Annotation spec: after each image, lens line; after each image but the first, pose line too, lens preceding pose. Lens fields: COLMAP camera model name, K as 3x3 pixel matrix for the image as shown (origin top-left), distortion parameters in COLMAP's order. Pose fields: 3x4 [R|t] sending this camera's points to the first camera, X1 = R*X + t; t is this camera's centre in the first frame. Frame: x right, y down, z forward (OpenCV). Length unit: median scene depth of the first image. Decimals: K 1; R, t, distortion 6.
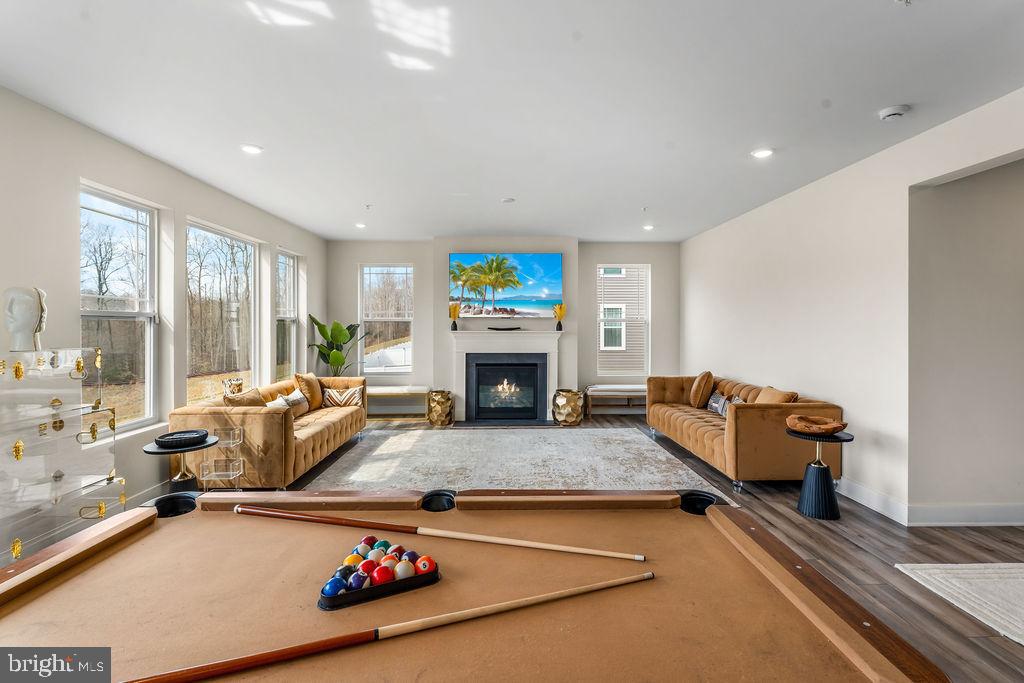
lens RADIAL K [[470.1, 0, 516.7], [0, 470.1, 336.4], [0, 0, 1]] dist [-0.002884, -0.000243]
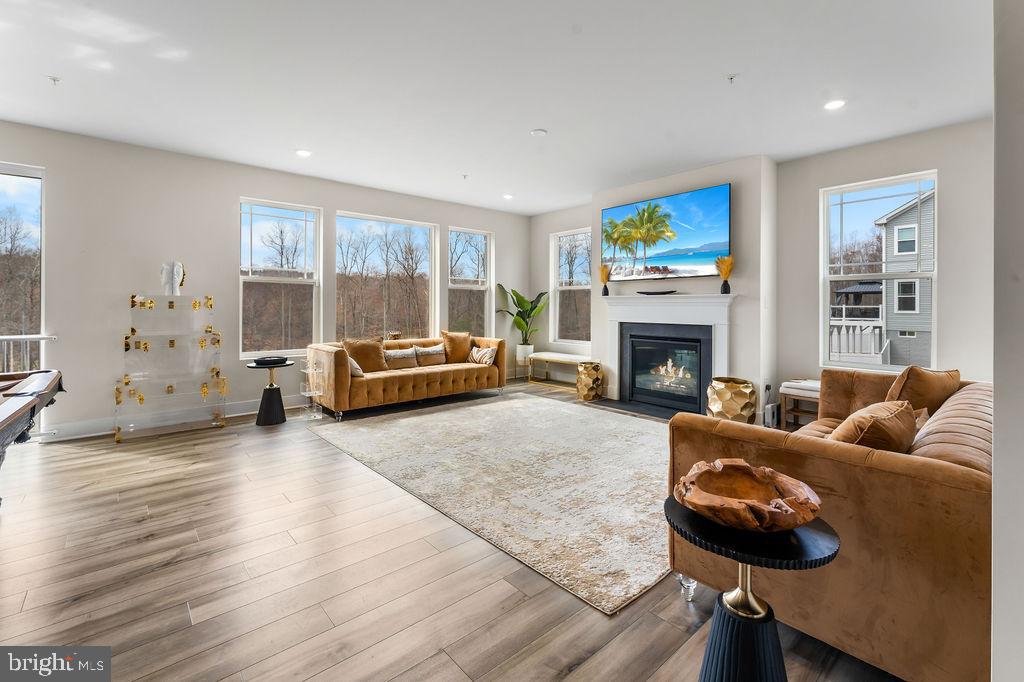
lens RADIAL K [[457.8, 0, 515.5], [0, 457.8, 294.1], [0, 0, 1]] dist [-0.000317, 0.000116]
pose [[0.631616, -0.019952, -0.775024, 0.427078], [-0.022128, 0.998798, -0.043747, 0.025958], [0.774965, 0.044781, 0.630415, 0.323754]]
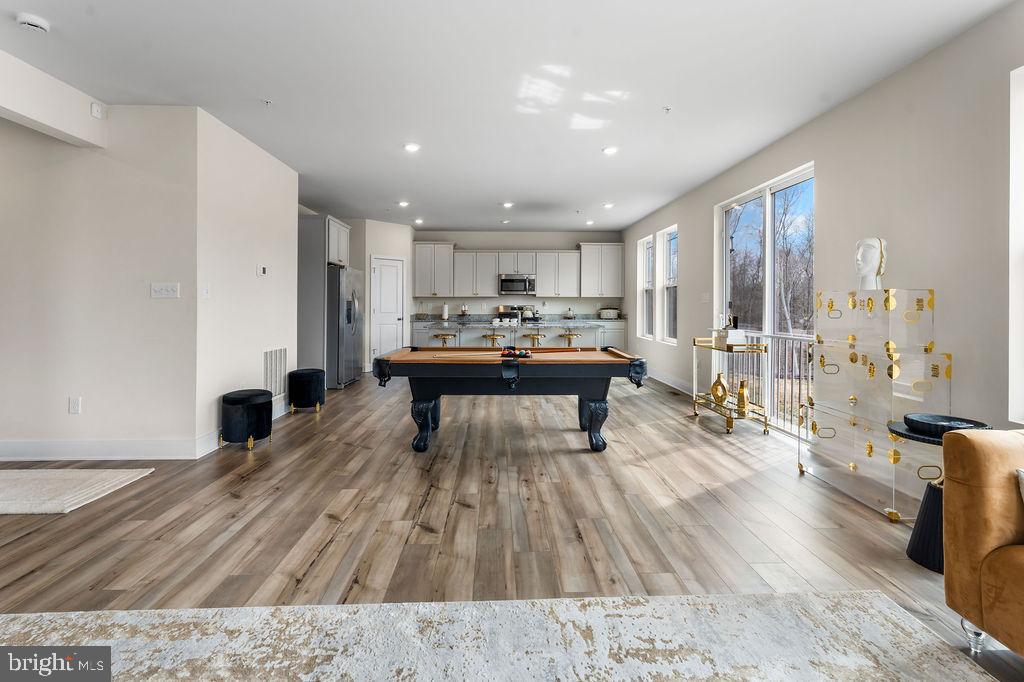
lens RADIAL K [[469.9, 0, 512.5], [0, 469.9, 299.9], [0, 0, 1]] dist [0.003510, 0.000358]
pose [[-0.999992, -0.004051, -0.000634, -0.043888], [-0.004059, 0.999918, 0.012159, 0.015259], [0.000584, 0.012162, -0.999926, 0.796185]]
